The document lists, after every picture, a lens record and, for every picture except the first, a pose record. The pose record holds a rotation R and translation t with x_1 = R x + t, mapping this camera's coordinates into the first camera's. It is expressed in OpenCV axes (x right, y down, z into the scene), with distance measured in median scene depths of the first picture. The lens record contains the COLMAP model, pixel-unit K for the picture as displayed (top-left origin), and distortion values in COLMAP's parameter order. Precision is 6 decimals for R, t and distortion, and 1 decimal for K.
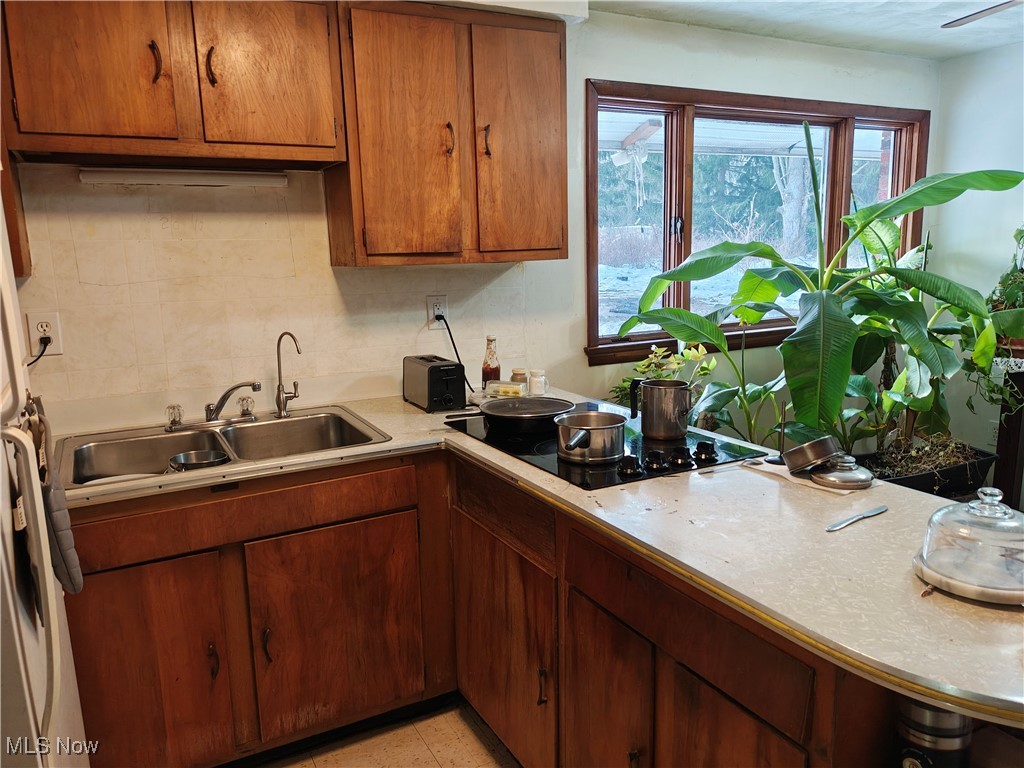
lens RADIAL K [[754.2, 0, 513.4], [0, 754.2, 389.0], [0, 0, 1]] dist [0.072727, -0.103592]
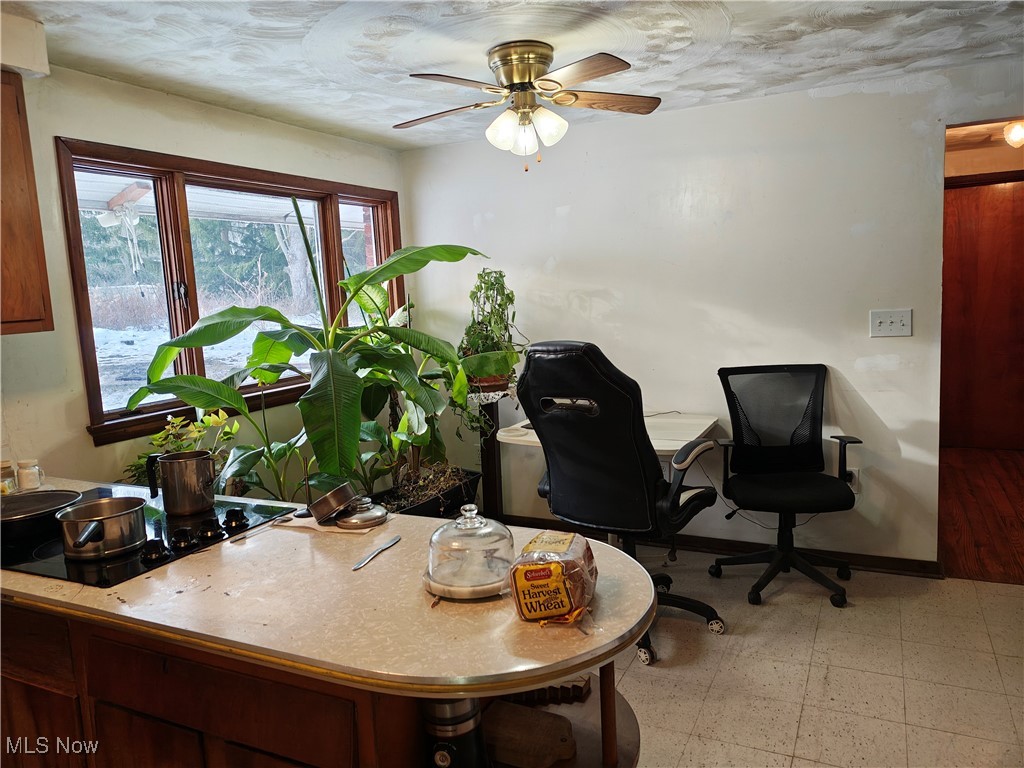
lens RADIAL K [[748.6, 0, 509.8], [0, 748.6, 376.3], [0, 0, 1]] dist [0.071306, -0.104740]
pose [[0.818693, -0.089205, 0.567260, 0.001462], [0.138979, 0.989272, -0.045011, -0.005938], [-0.557159, 0.115687, 0.822308, -0.029796]]
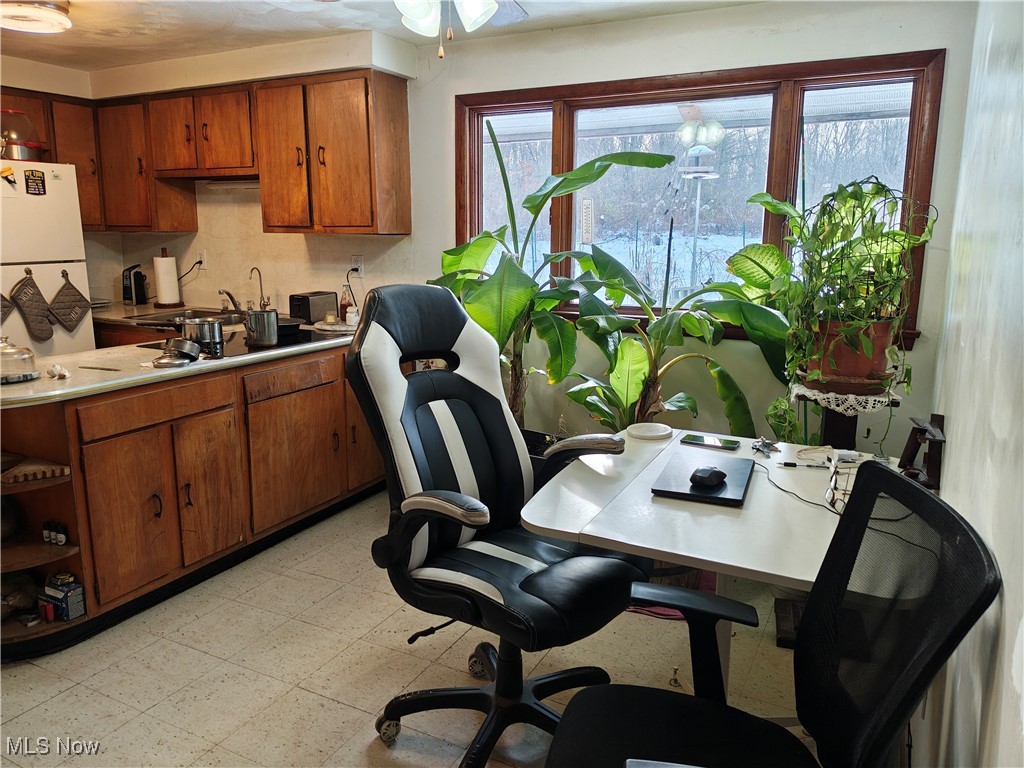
lens RADIAL K [[754.2, 0, 513.4], [0, 754.2, 389.0], [0, 0, 1]] dist [0.072727, -0.103592]
pose [[0.560348, 0.196189, -0.804686, 1.823004], [-0.170593, 0.978048, 0.119663, -0.130070], [0.810498, 0.070221, 0.581516, 0.516892]]
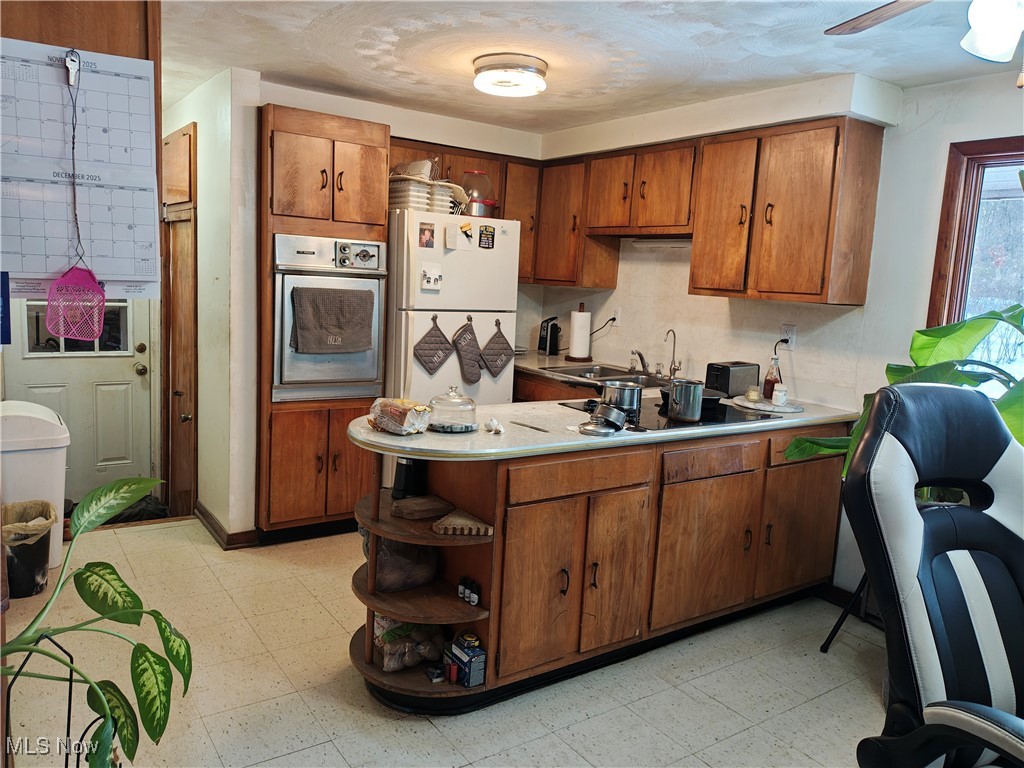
lens RADIAL K [[761.4, 0, 509.1], [0, 761.4, 392.1], [0, 0, 1]] dist [0.083702, -0.132416]
pose [[0.110410, 0.182631, -0.976962, 1.603942], [-0.241473, 0.958448, 0.151880, -0.129720], [0.964106, 0.219141, 0.149923, 0.462420]]
